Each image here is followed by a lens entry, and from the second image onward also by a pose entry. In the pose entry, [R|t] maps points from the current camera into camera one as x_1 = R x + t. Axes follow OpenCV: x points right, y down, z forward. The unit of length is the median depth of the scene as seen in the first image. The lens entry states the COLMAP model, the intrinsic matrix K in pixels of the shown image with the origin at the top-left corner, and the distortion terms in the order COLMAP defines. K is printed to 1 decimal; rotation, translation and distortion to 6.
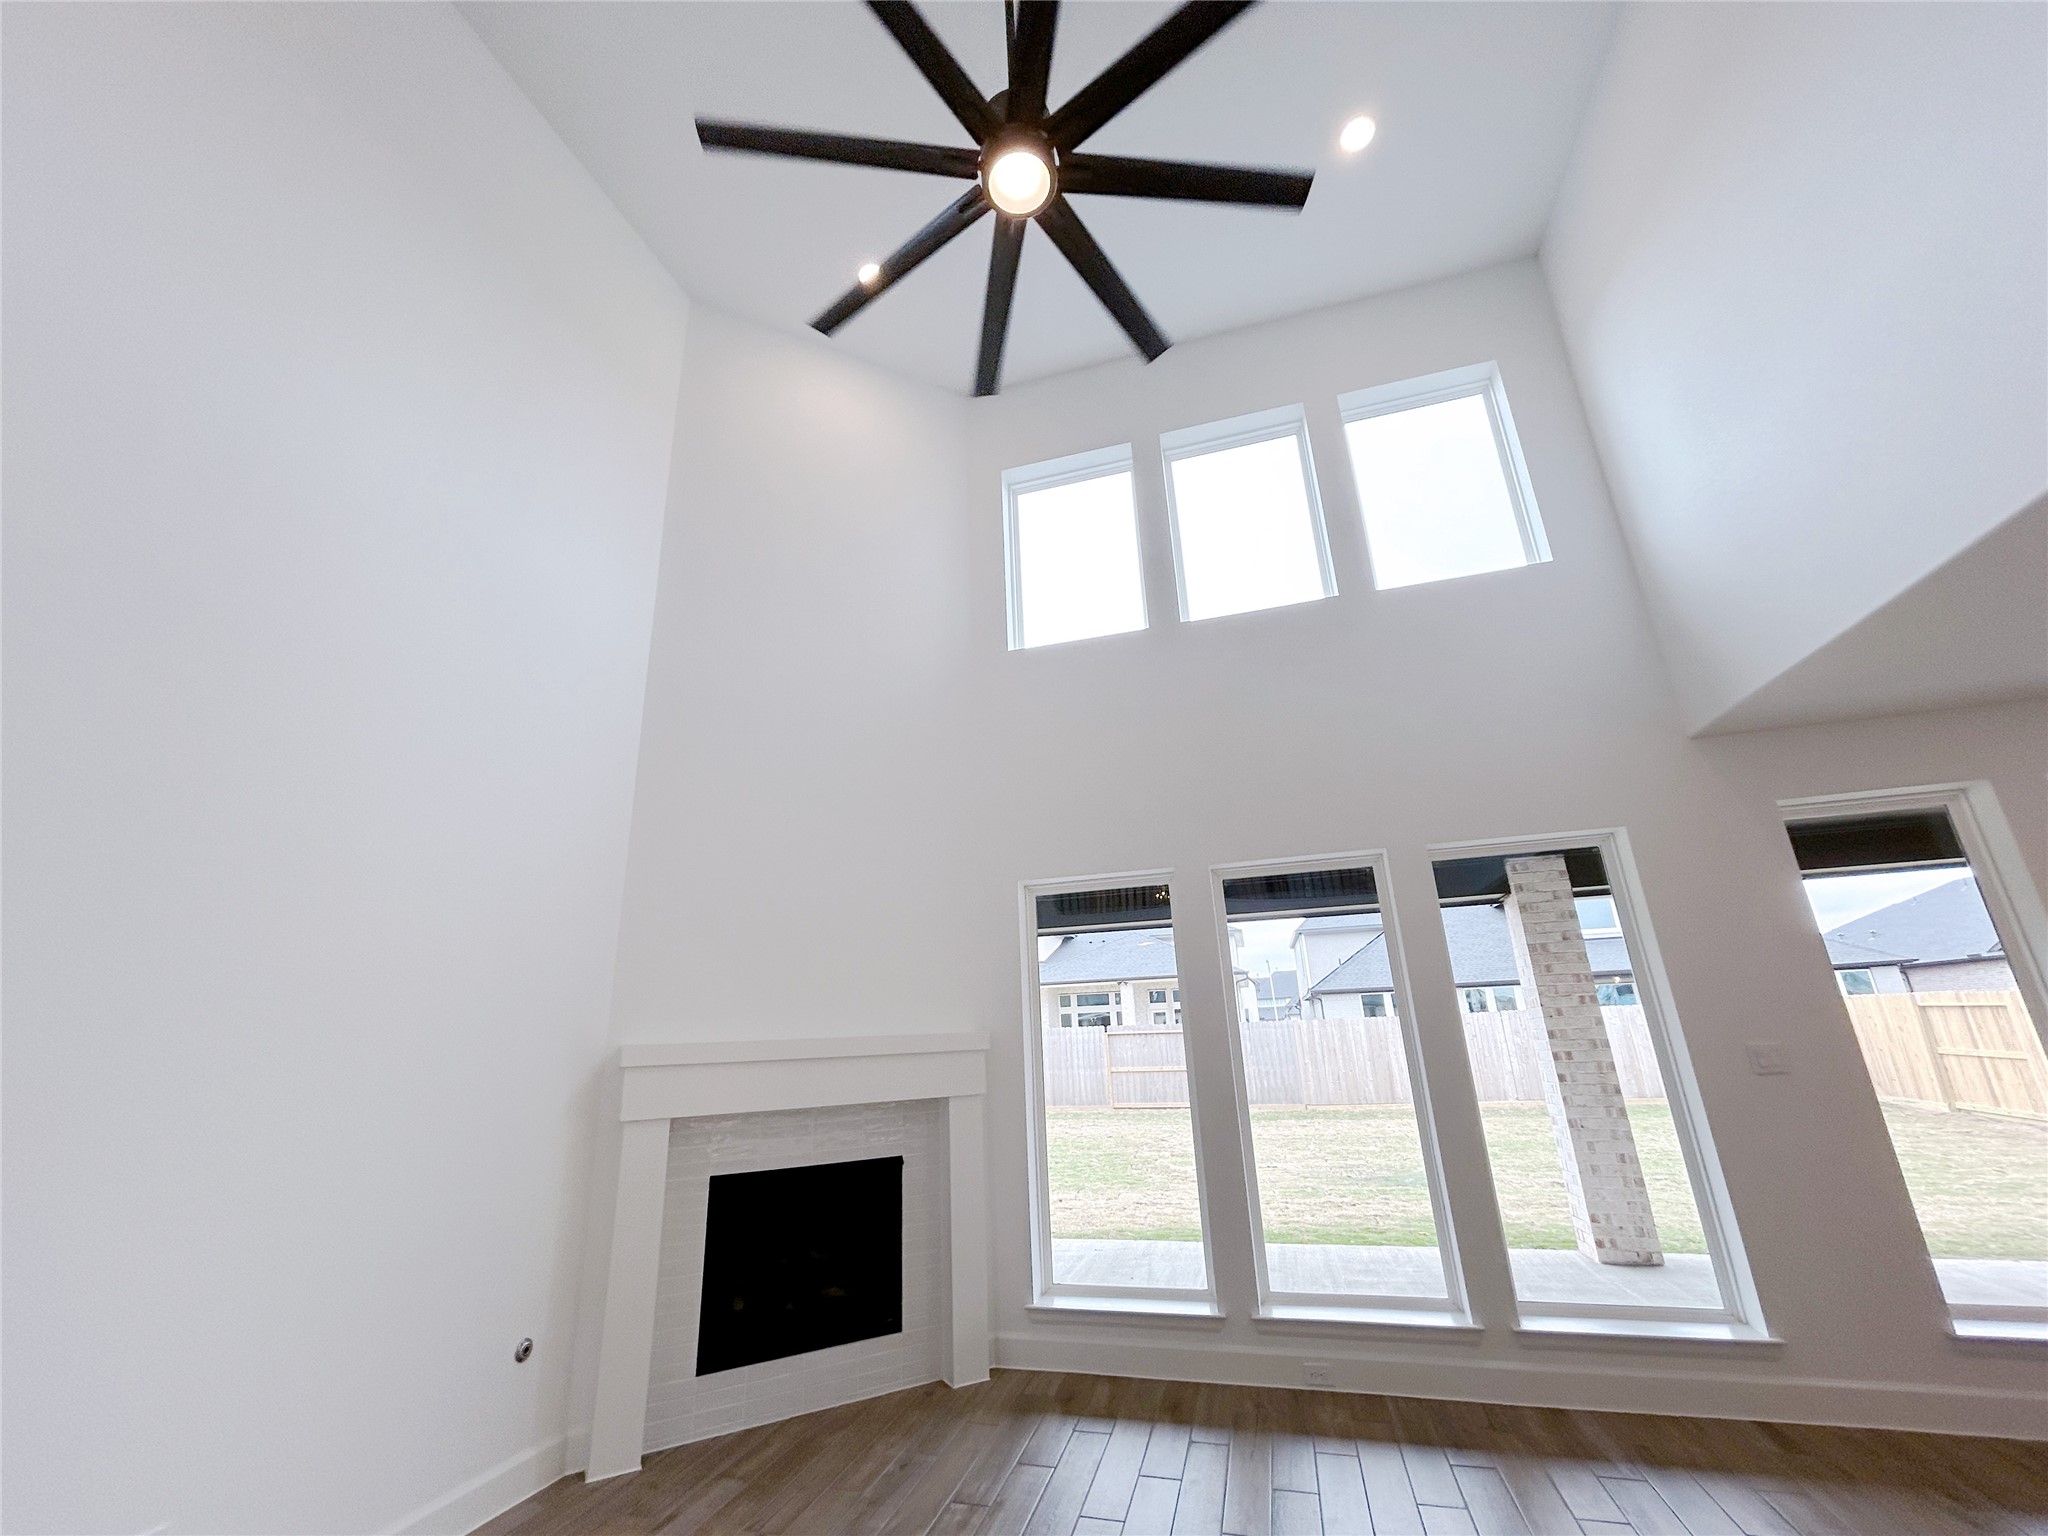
lens RADIAL K [[827.2, 0, 1019.1], [0, 827.2, 766.9], [0, 0, 1]] dist [0.001224, -0.000022]
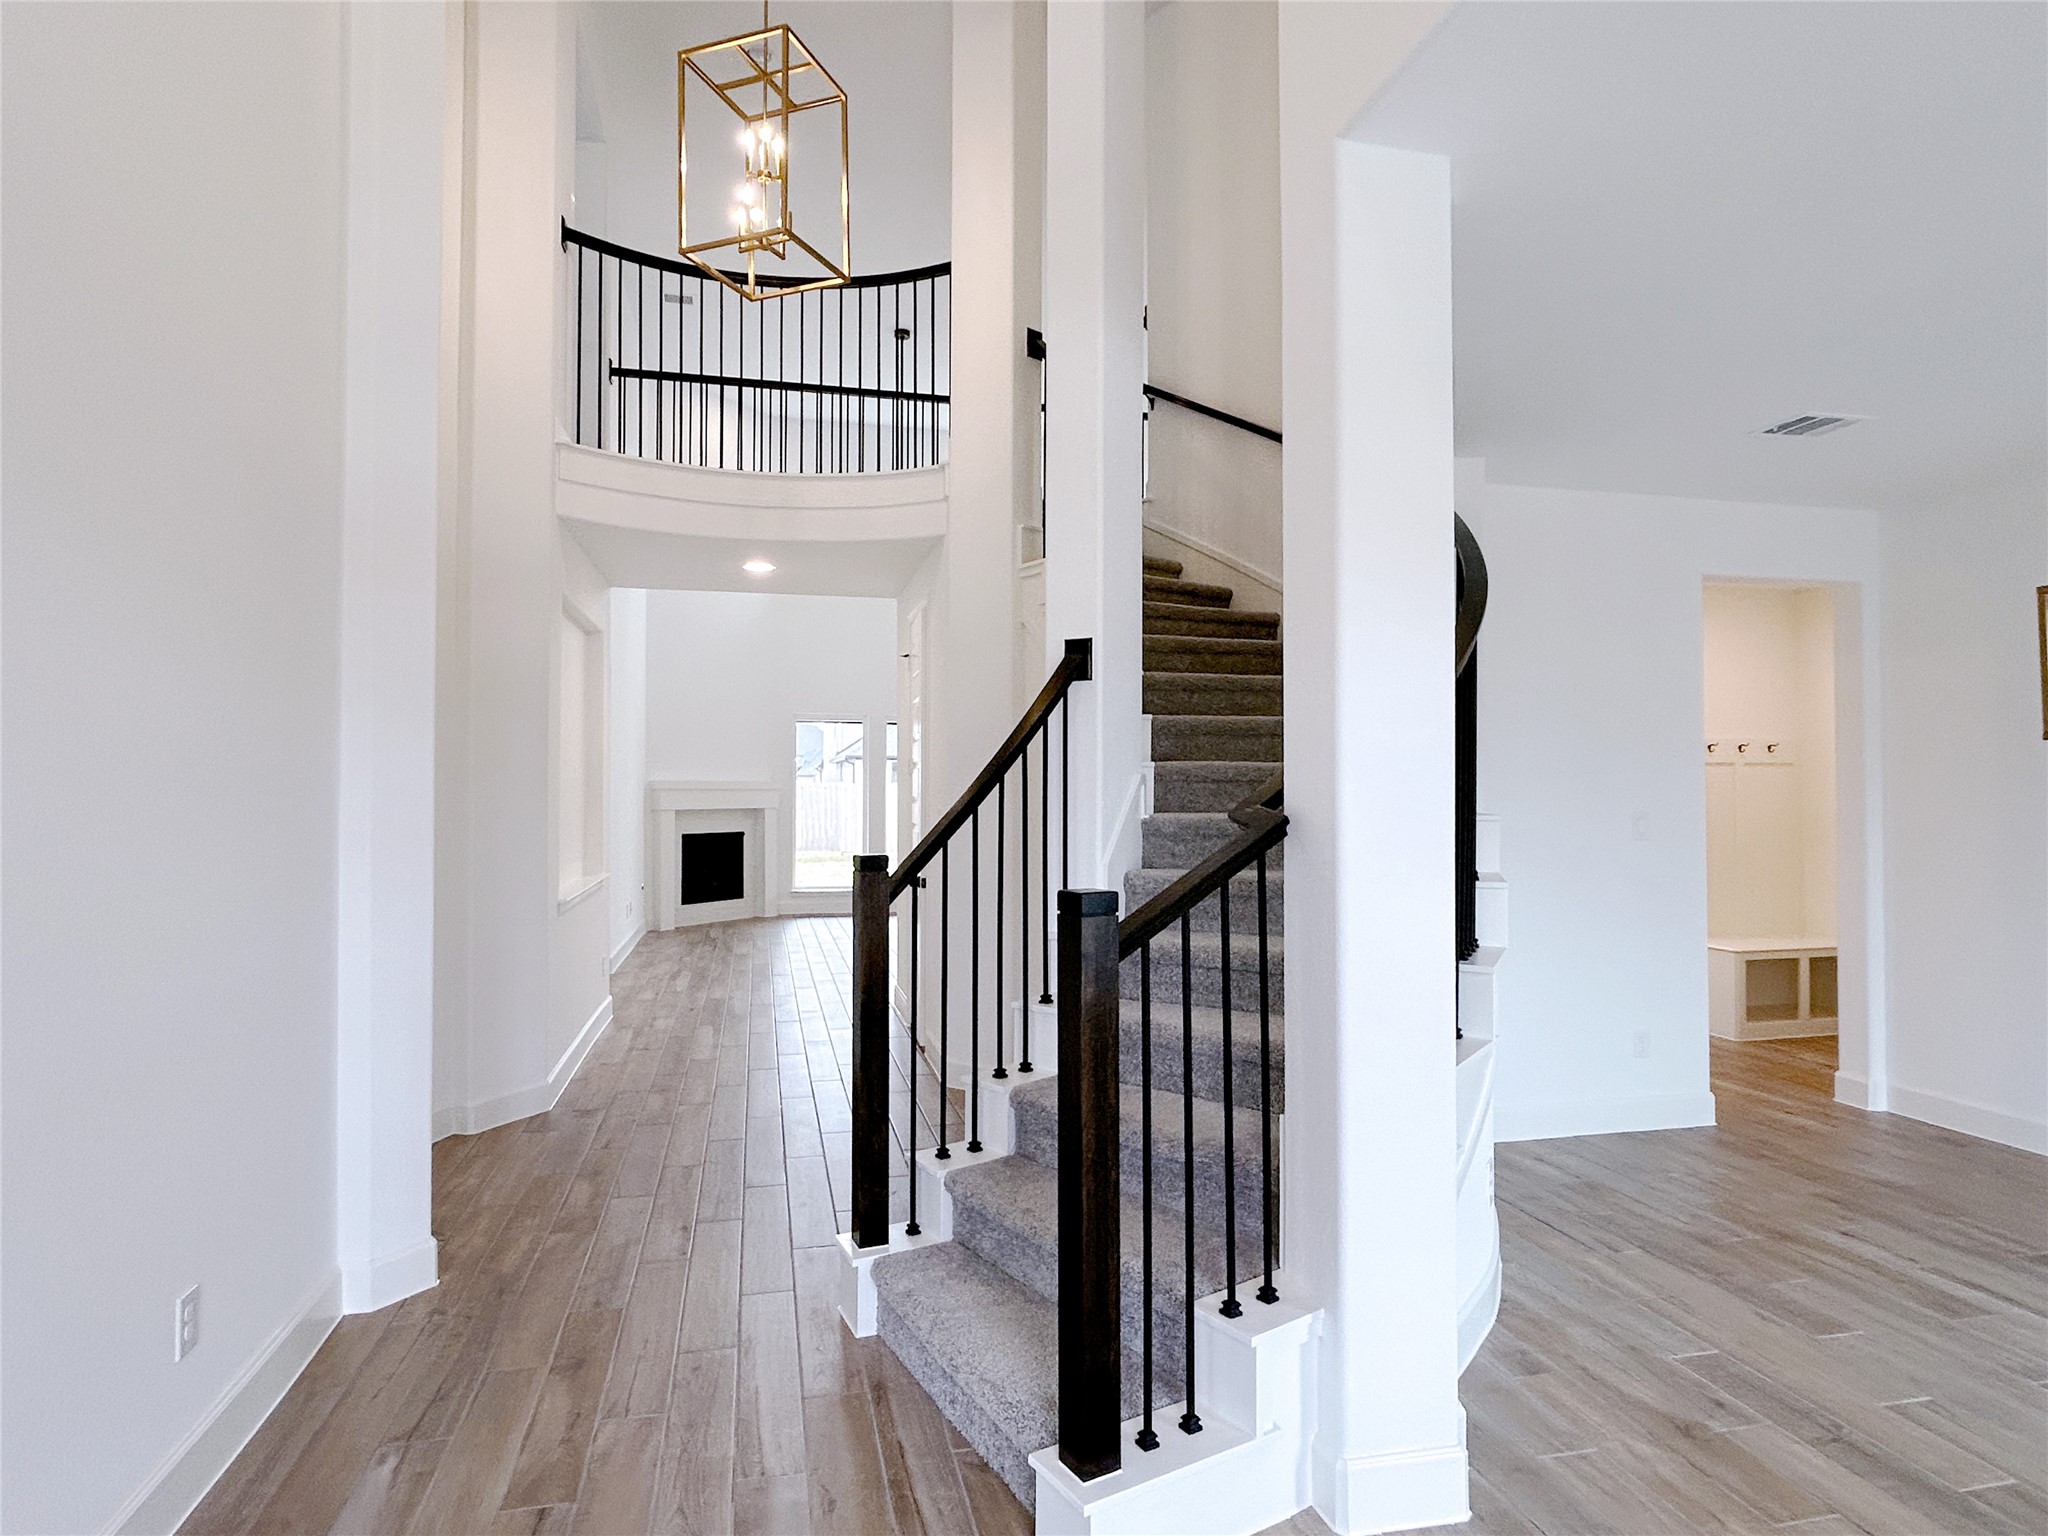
lens RADIAL K [[1159.3, 0, 1024.0], [0, 1159.3, 768.0], [0, 0, 1]] dist [0.007294, 0.001757]
pose [[0.867583, 0.051104, 0.494660, -1.148808], [-0.187931, 0.954635, 0.230986, -0.628999], [-0.460415, -0.293361, 0.837829, -2.145873]]
